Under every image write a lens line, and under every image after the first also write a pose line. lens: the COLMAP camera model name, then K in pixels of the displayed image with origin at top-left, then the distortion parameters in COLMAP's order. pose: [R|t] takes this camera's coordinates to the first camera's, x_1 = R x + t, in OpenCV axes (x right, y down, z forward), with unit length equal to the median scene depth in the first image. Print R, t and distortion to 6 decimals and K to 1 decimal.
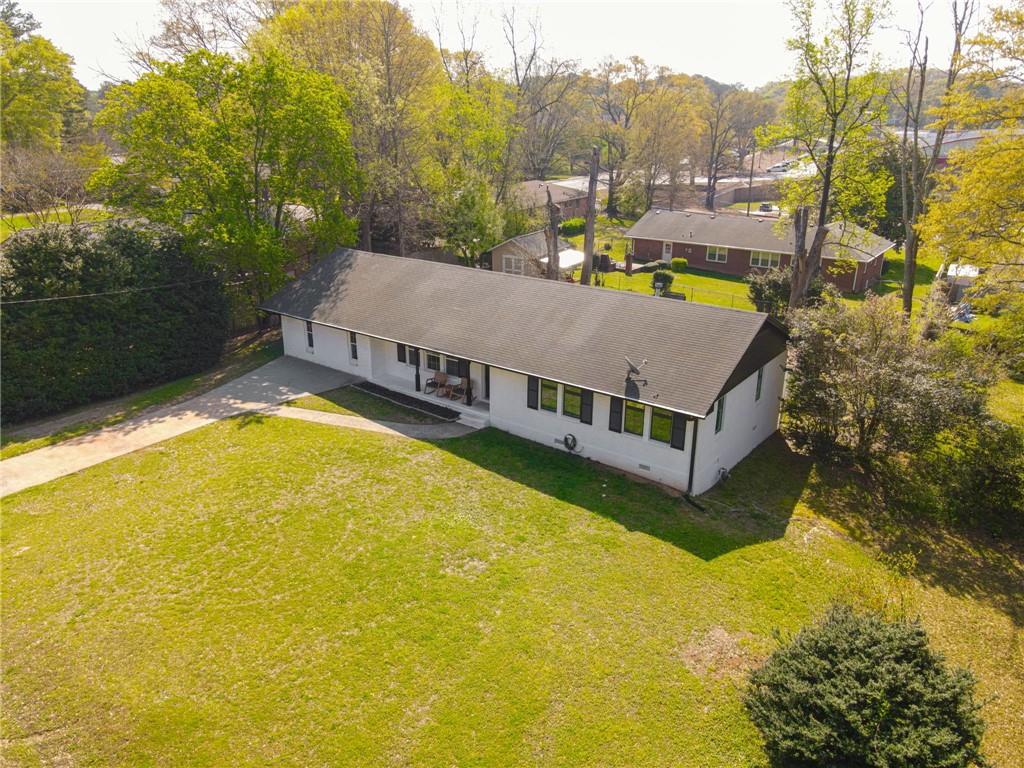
lens RADIAL K [[780.3, 0, 512.0], [0, 780.3, 384.0], [0, 0, 1]] dist [0.036994, -0.001250]
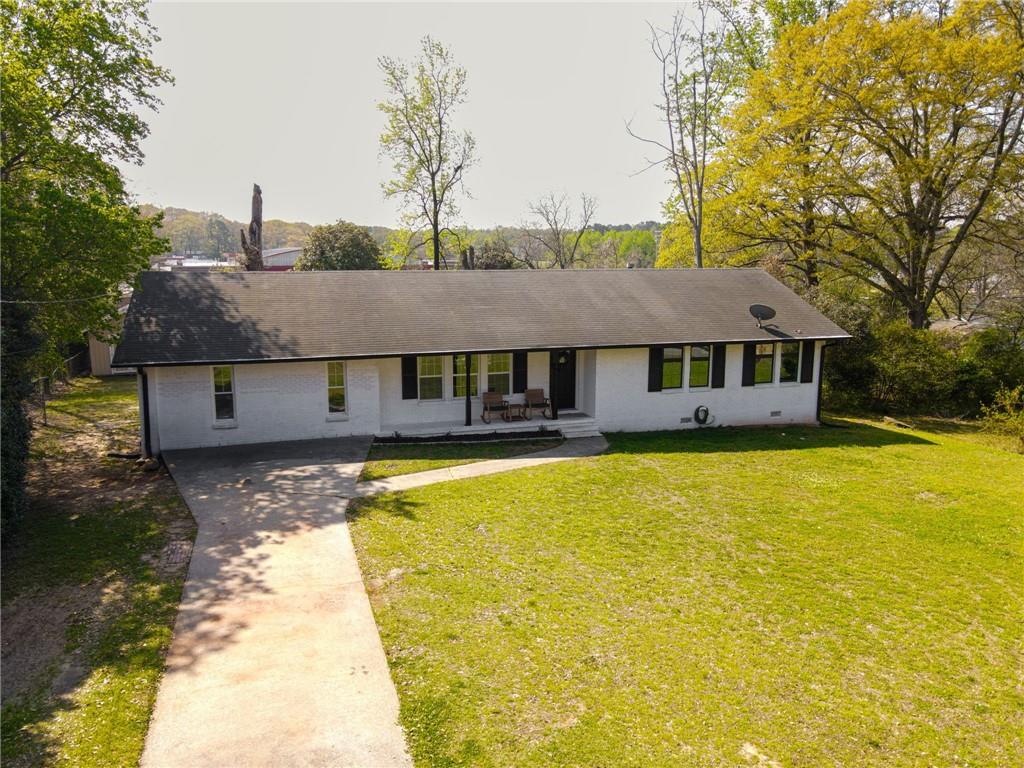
lens RADIAL K [[780.3, 0, 512.0], [0, 780.3, 384.0], [0, 0, 1]] dist [0.036994, -0.001250]
pose [[0.565978, -0.138009, 0.812787, -0.742919], [0.293325, 0.955086, -0.042084, 0.015603], [-0.770474, 0.262229, 0.581039, 0.634777]]
